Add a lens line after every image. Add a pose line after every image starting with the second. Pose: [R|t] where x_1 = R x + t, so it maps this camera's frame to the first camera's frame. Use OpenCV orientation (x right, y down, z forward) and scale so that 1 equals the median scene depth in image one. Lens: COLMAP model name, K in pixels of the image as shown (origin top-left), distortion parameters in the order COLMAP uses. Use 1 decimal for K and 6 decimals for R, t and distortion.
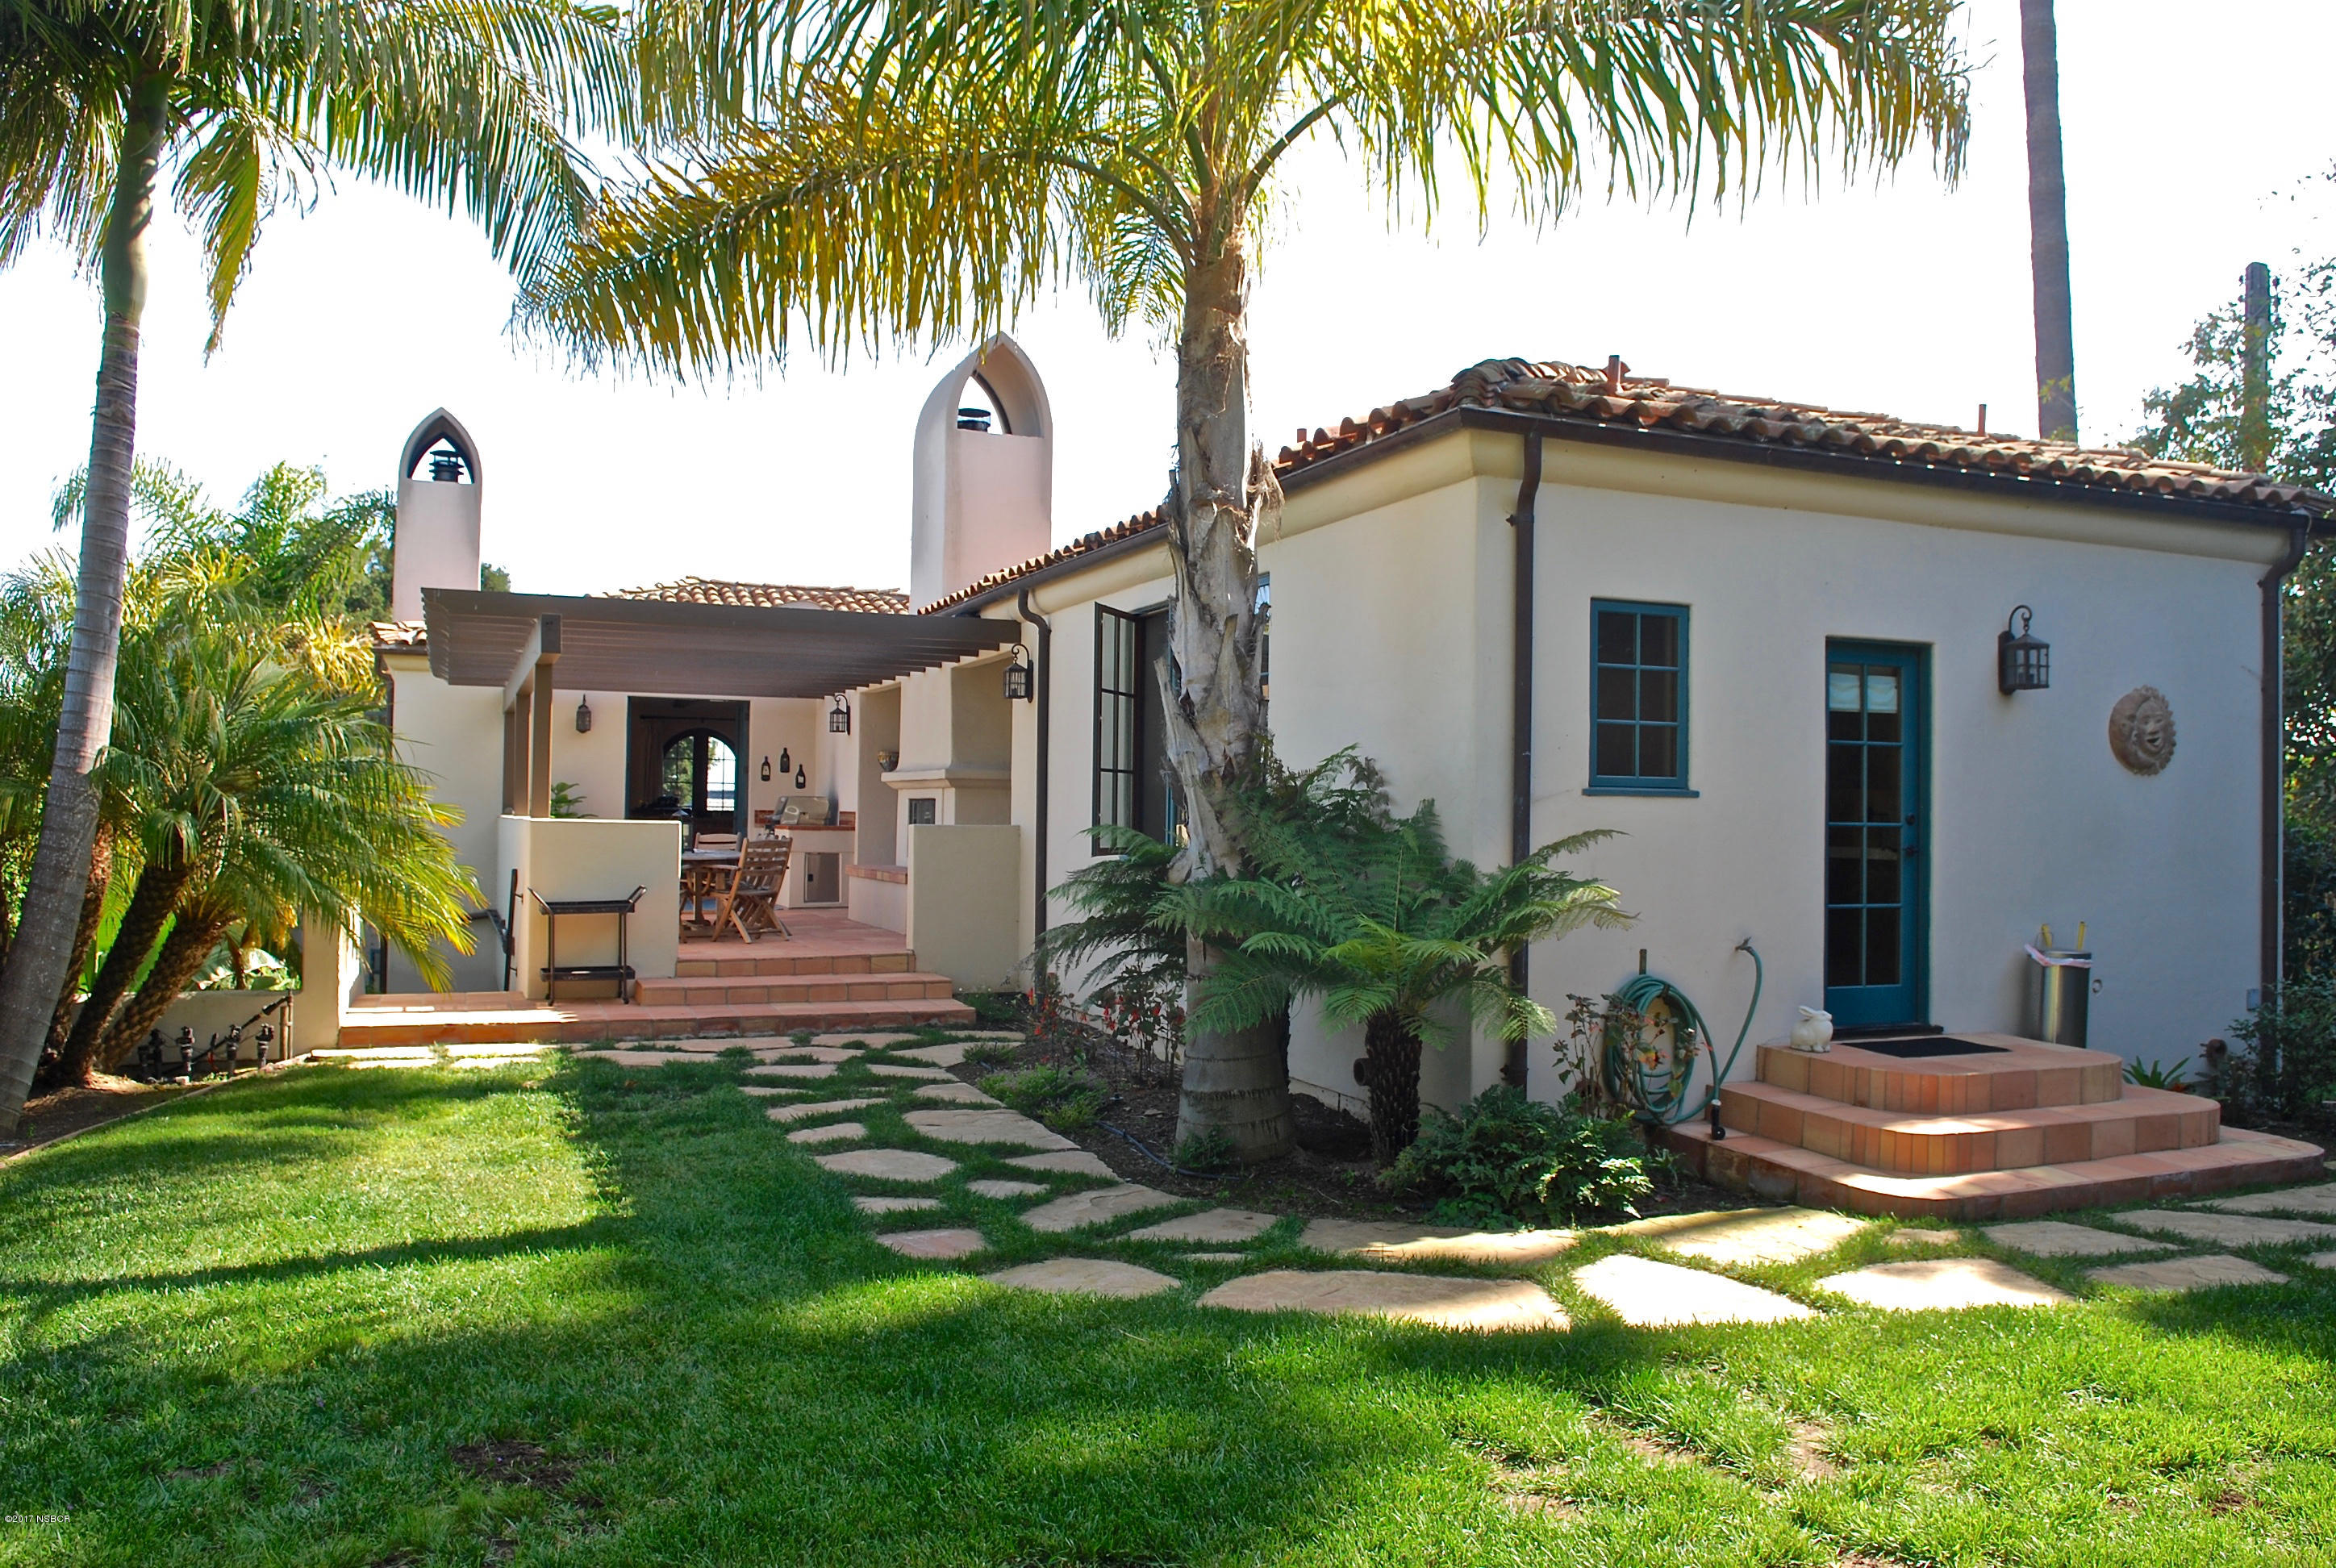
lens RADIAL K [[1661.4, 0, 1170.5], [0, 1661.4, 784.5], [0, 0, 1]] dist [0.002674, 0.000158]
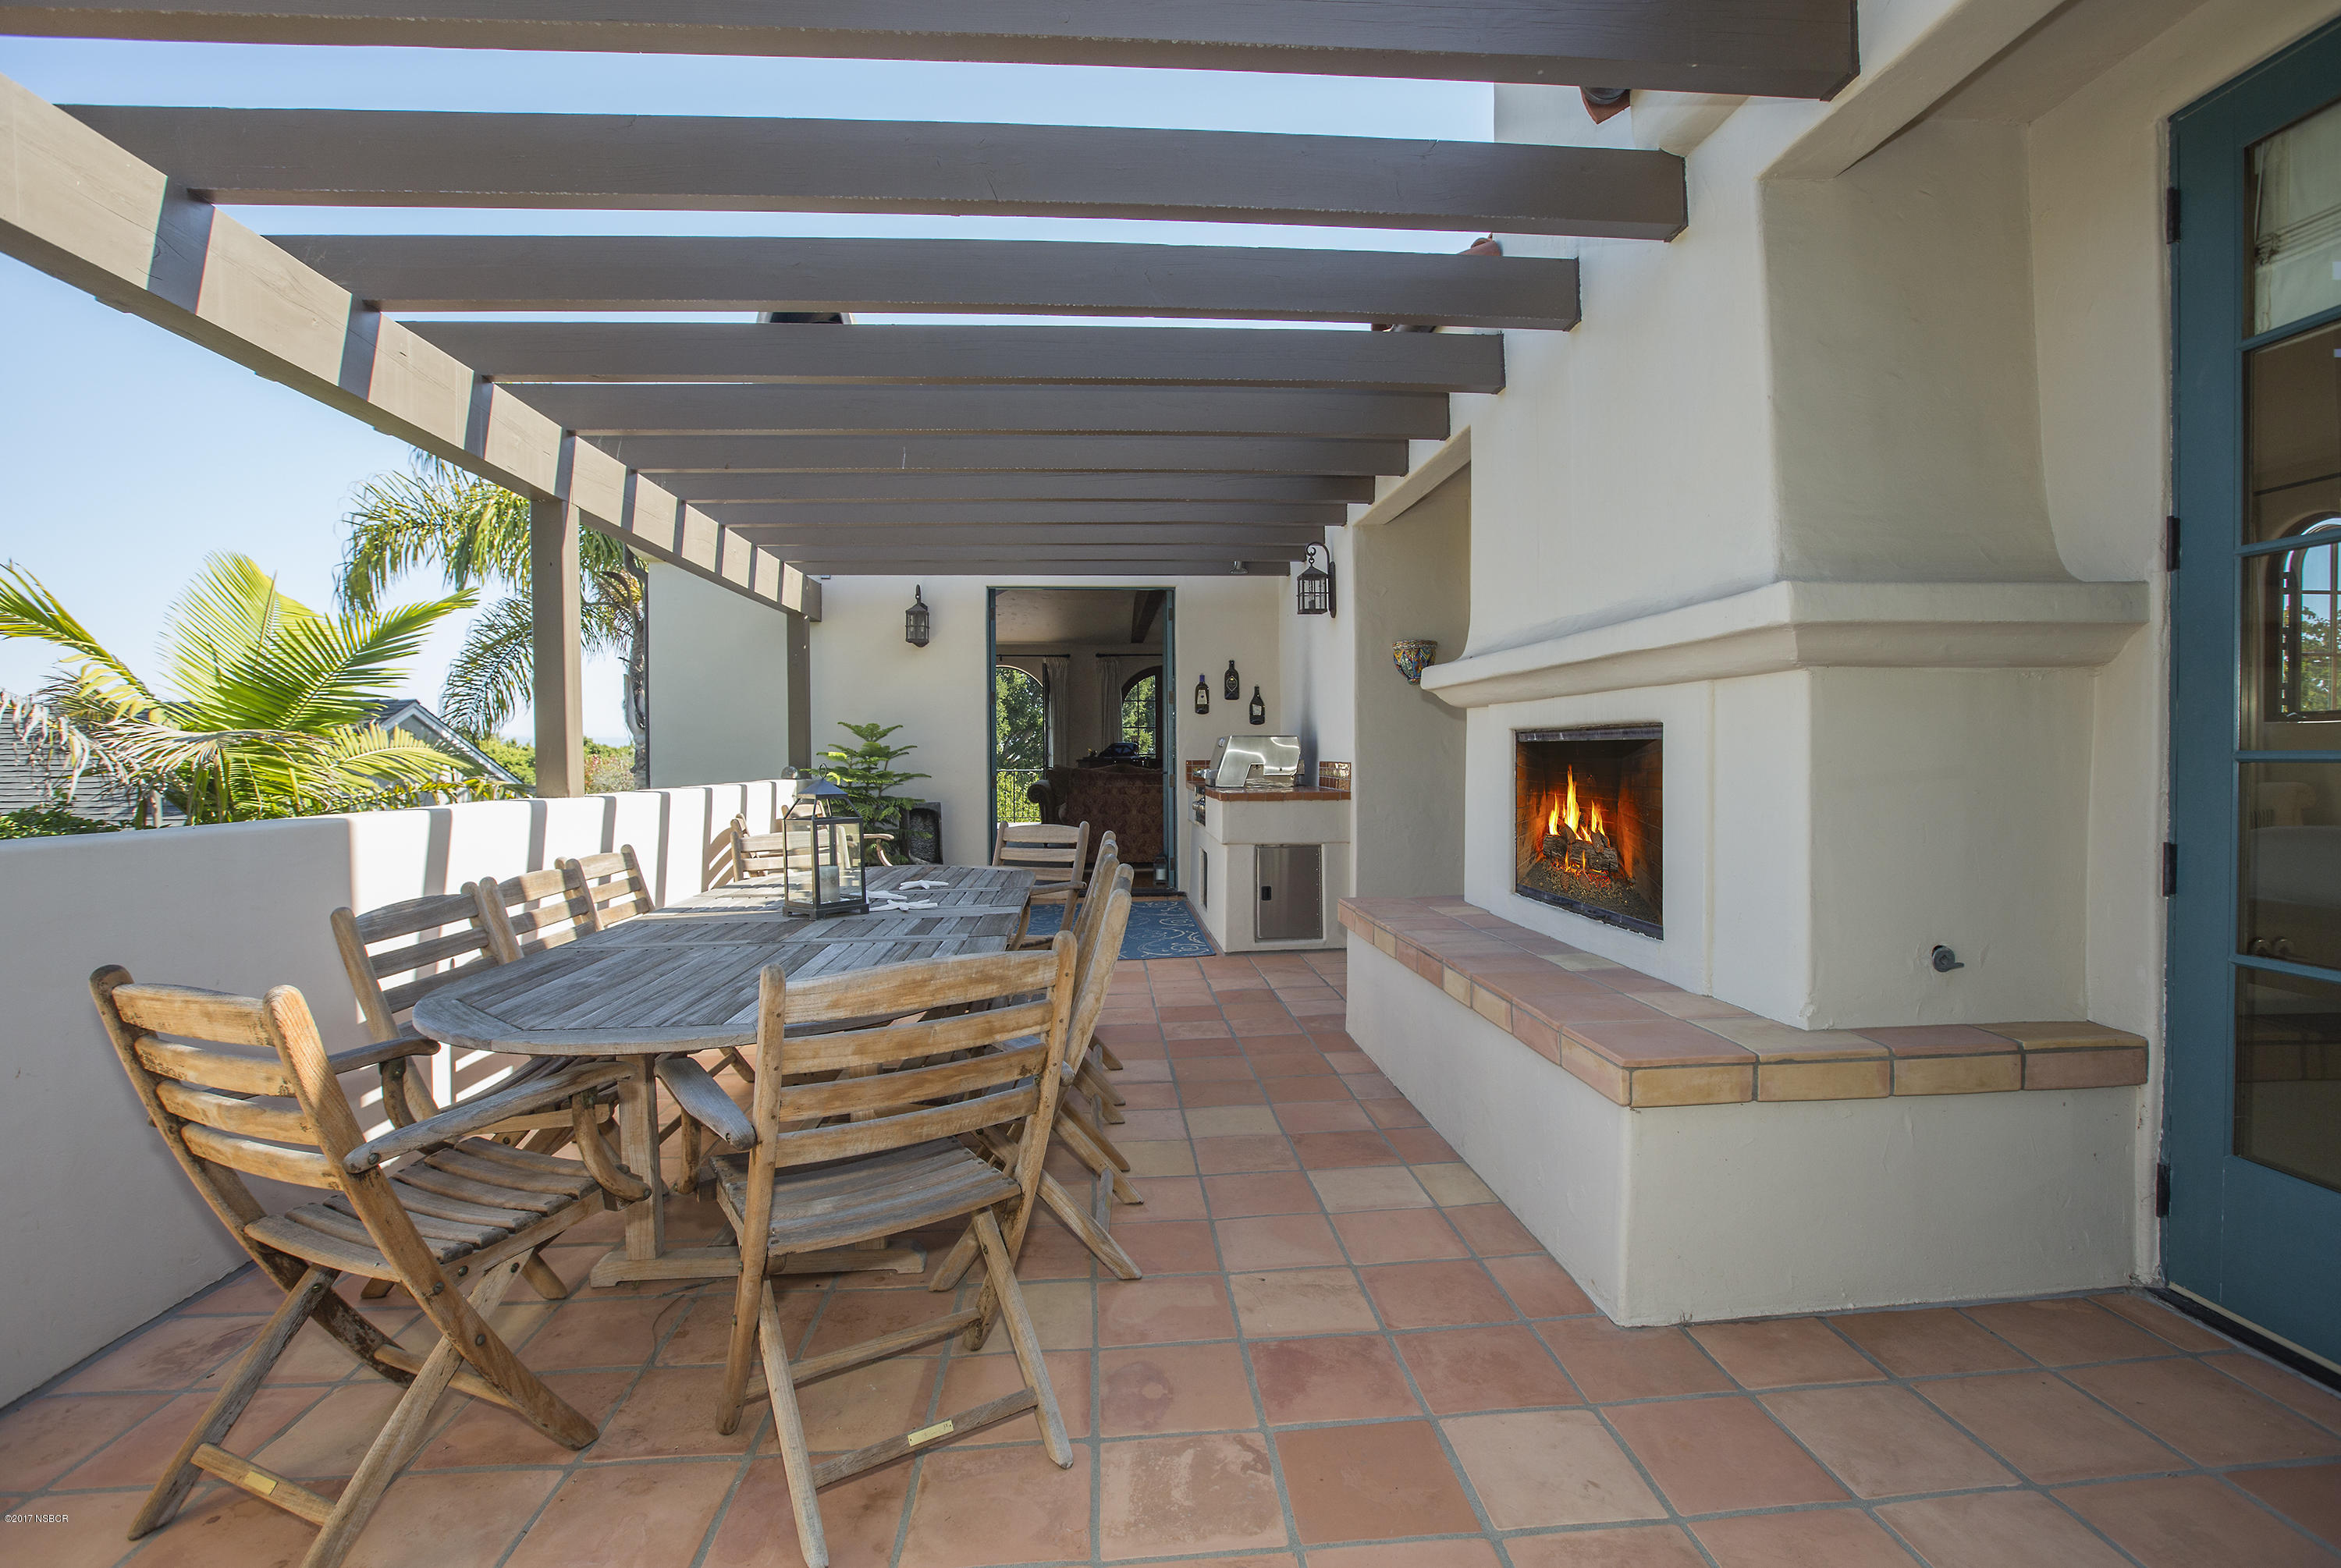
lens RADIAL K [[1104.0, 0, 1177.8], [0, 1104.0, 770.7], [0, 0, 1]] dist [-0.000300, -0.000001]
pose [[0.946653, -0.012308, -0.322018, -0.128775], [0.023422, 0.999255, 0.030662, 0.006492], [0.321401, -0.036569, 0.946237, 0.652923]]
